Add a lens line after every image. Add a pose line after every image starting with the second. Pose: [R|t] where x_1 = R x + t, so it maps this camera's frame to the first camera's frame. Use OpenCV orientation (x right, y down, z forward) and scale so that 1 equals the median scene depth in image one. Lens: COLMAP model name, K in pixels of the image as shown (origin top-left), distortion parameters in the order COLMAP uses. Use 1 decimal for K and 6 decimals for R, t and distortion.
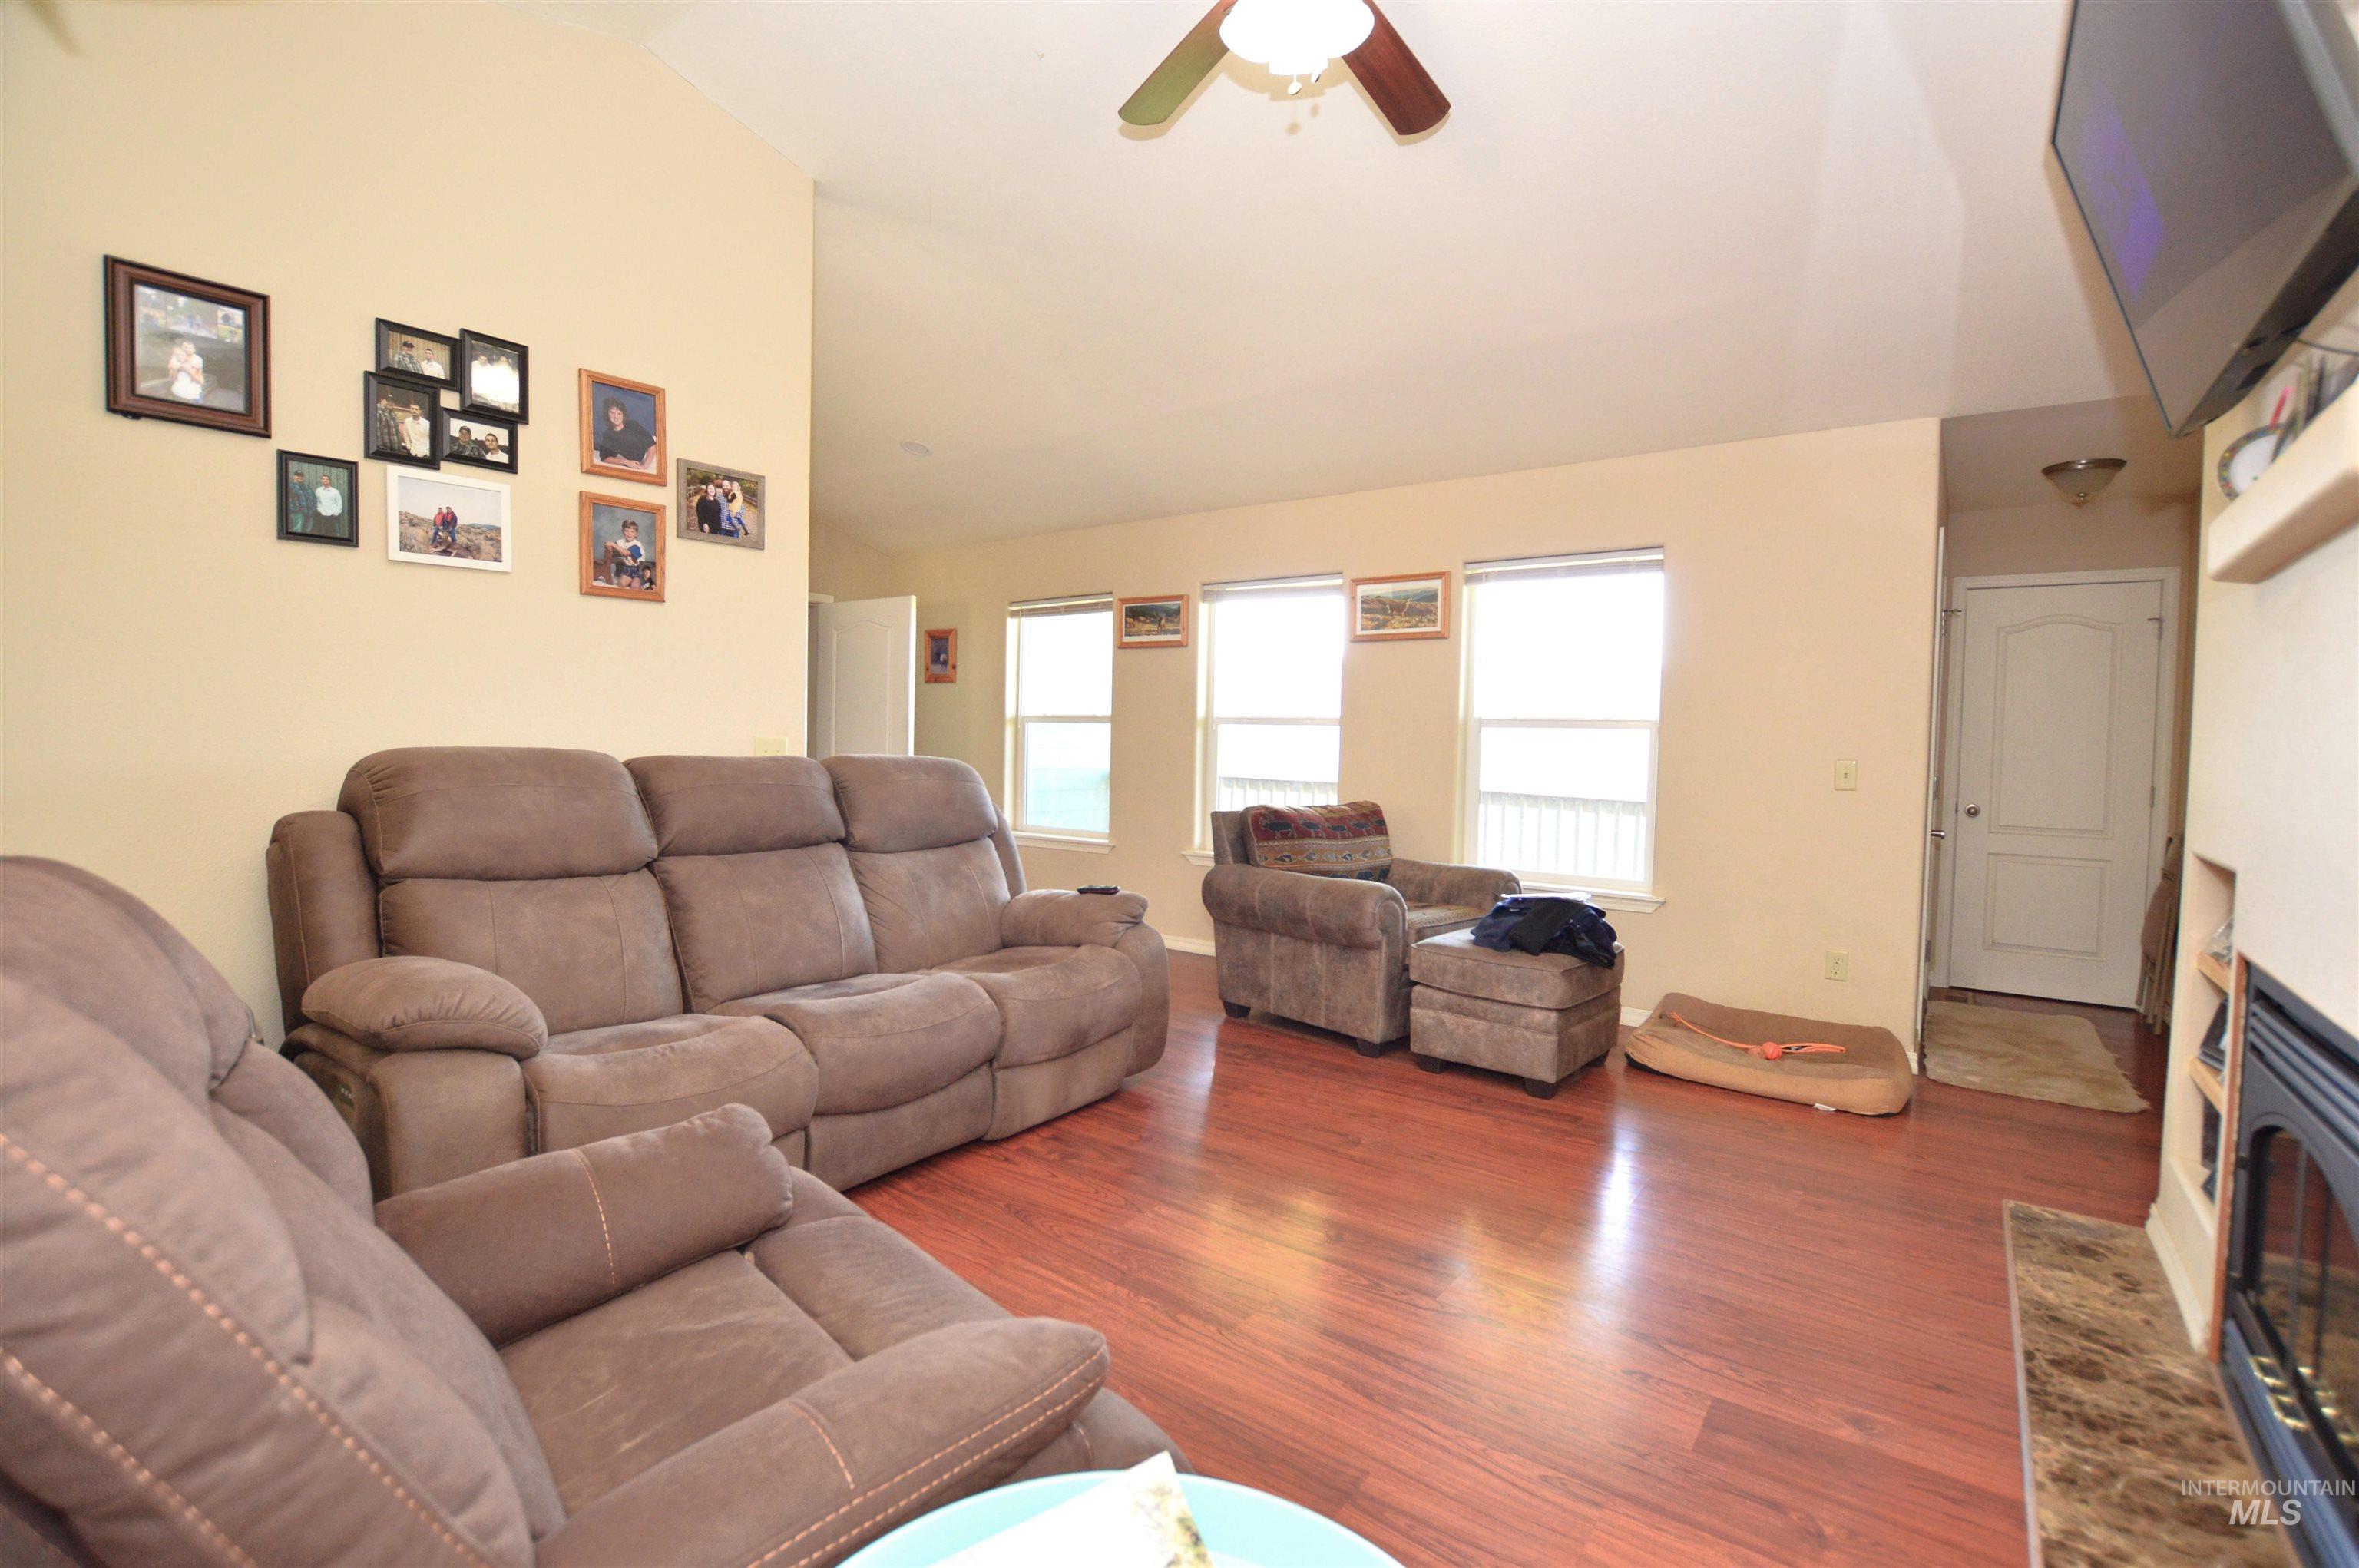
lens RADIAL K [[1050.4, 0, 1179.5], [0, 1050.4, 784.0], [0, 0, 1]] dist [0.001012, 0.000165]
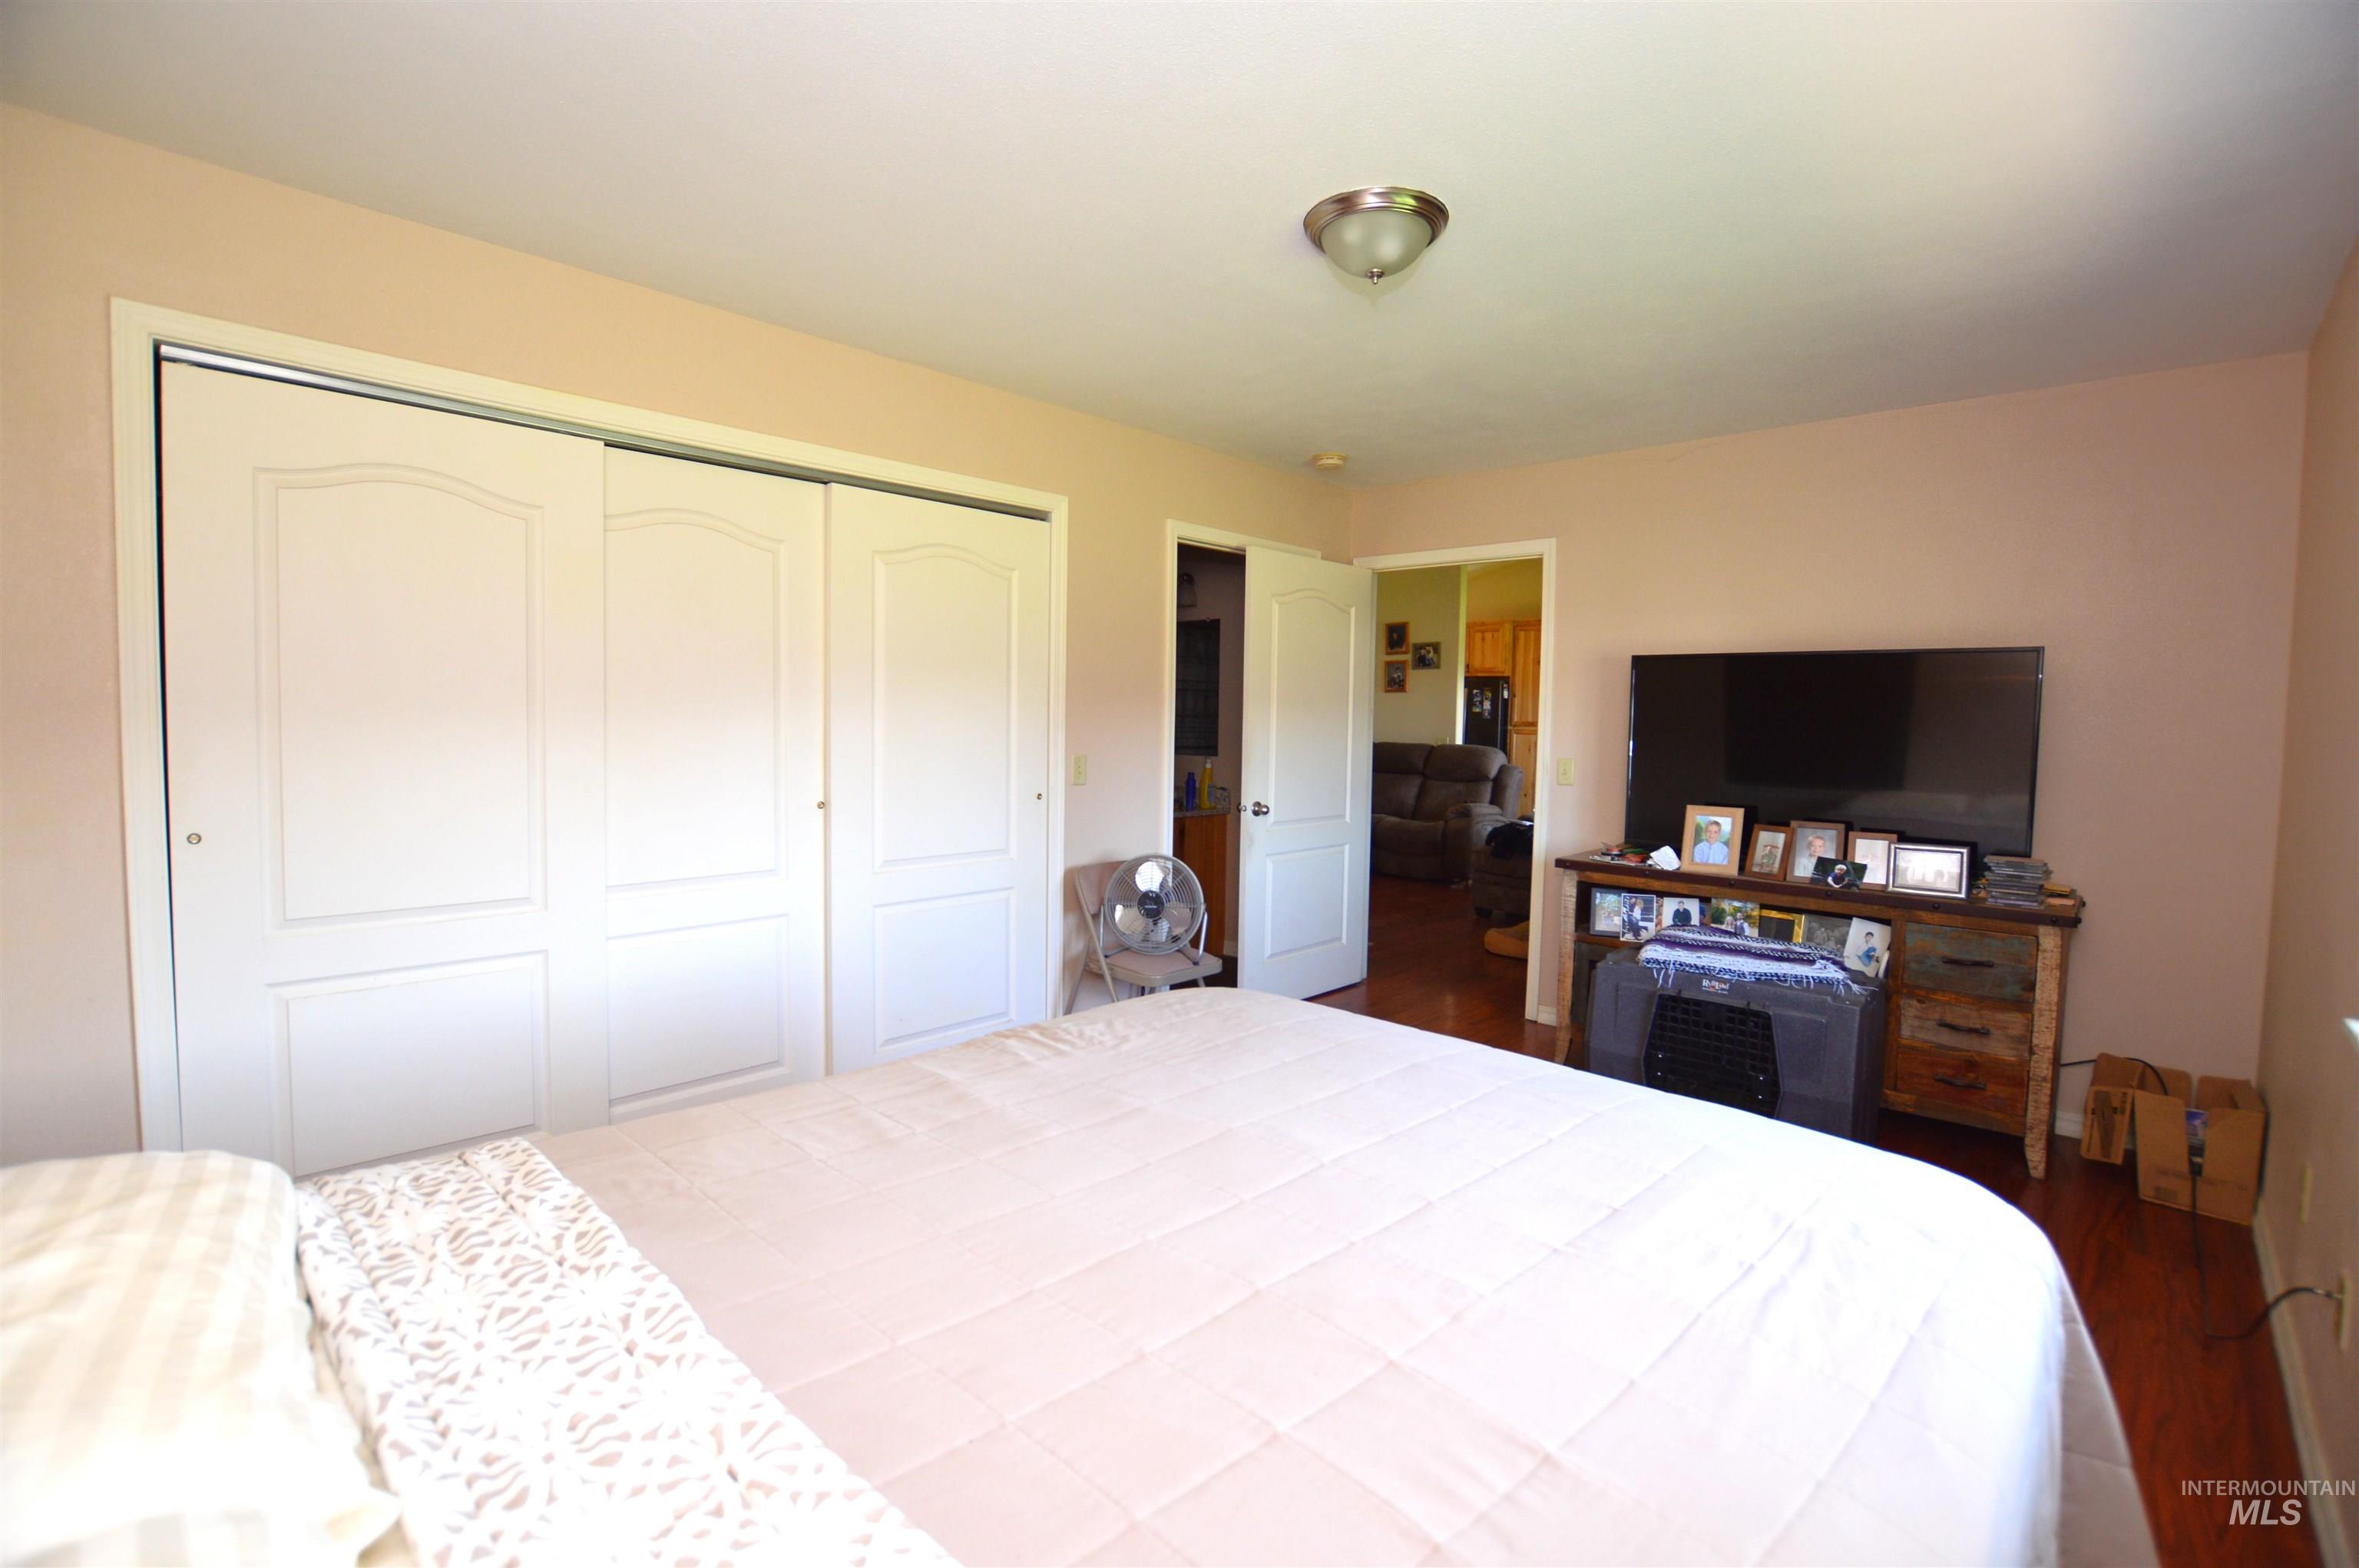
lens RADIAL K [[1066.6, 0, 1179.5], [0, 1066.6, 784.0], [0, 0, 1]] dist [-0.030168, 0.000381]
pose [[-0.100907, 0.043237, -0.993956, 2.547829], [-0.068830, 0.996358, 0.050329, -0.020483], [0.992512, 0.073493, -0.097563, 0.661436]]
